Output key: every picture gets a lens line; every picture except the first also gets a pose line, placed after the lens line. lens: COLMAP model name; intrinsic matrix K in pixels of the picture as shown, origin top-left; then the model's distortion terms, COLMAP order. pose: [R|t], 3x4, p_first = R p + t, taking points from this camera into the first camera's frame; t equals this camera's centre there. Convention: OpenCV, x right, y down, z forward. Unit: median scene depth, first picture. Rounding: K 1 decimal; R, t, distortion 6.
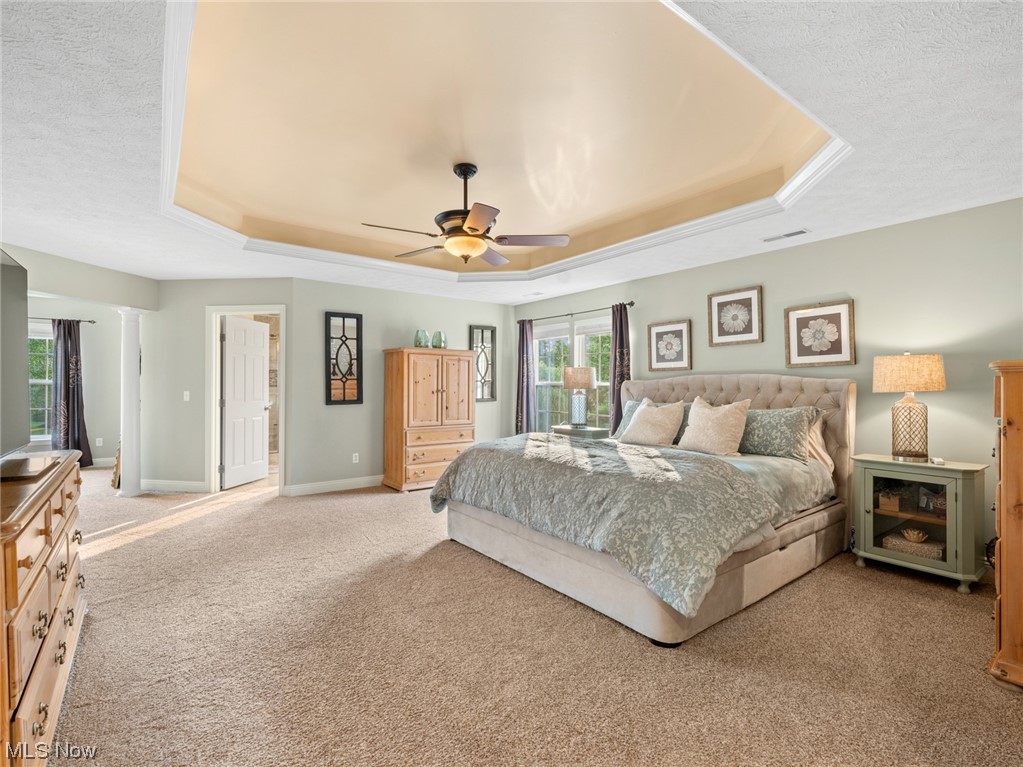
lens RADIAL K [[474.7, 0, 507.6], [0, 474.7, 385.5], [0, 0, 1]] dist [0.001760, -0.000091]
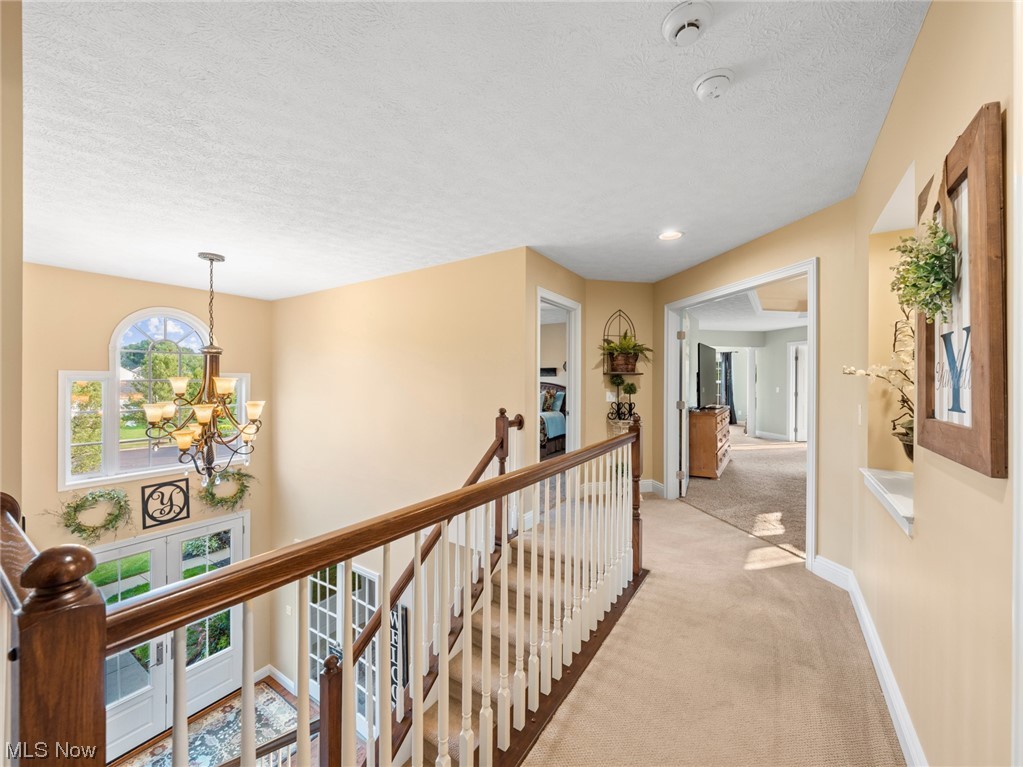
lens RADIAL K [[407.5, 0, 511.5], [0, 407.5, 383.2], [0, 0, 1]] dist [0.001264, 0.000215]
pose [[0.332494, 0.008207, -0.943070, 0.512700], [-0.002221, 0.999966, 0.007919, -0.014813], [0.943103, -0.000538, 0.332501, -0.553626]]
